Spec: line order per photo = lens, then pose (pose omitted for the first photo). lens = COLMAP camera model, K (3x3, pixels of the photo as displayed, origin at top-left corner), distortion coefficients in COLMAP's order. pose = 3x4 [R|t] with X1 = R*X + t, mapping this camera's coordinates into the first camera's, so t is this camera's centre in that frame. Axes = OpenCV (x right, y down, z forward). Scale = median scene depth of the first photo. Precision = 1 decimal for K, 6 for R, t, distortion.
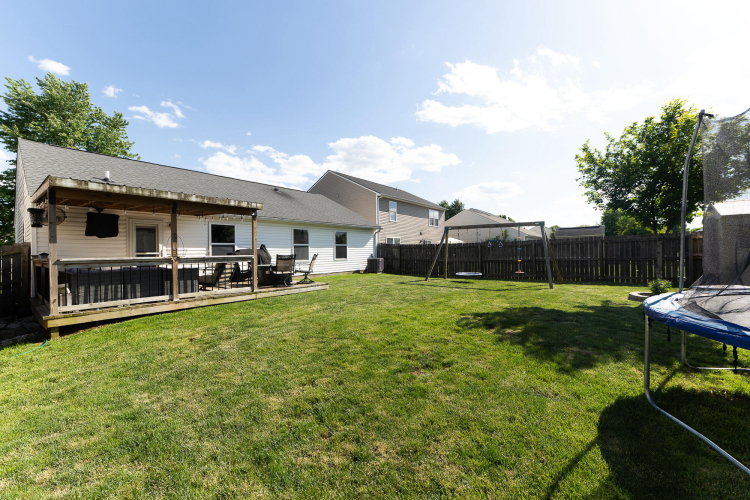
lens RADIAL K [[301.8, 0, 368.1], [0, 301.8, 252.4], [0, 0, 1]] dist [0.007708, 0.000111]
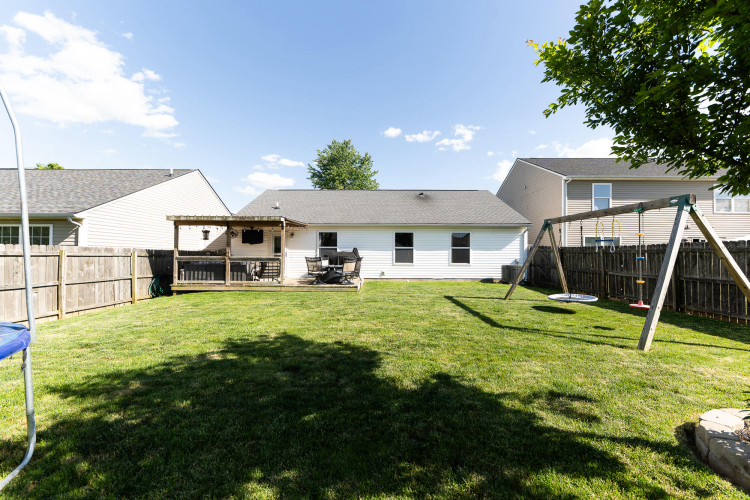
lens RADIAL K [[301.8, 0, 372.7], [0, 301.8, 247.1], [0, 0, 1]] dist [0.007708, 0.000111]
pose [[0.614255, -0.000950, -0.789107, 0.598436], [-0.015784, 0.999784, -0.013489, -0.014436], [0.788949, 0.020741, 0.614108, 0.354201]]
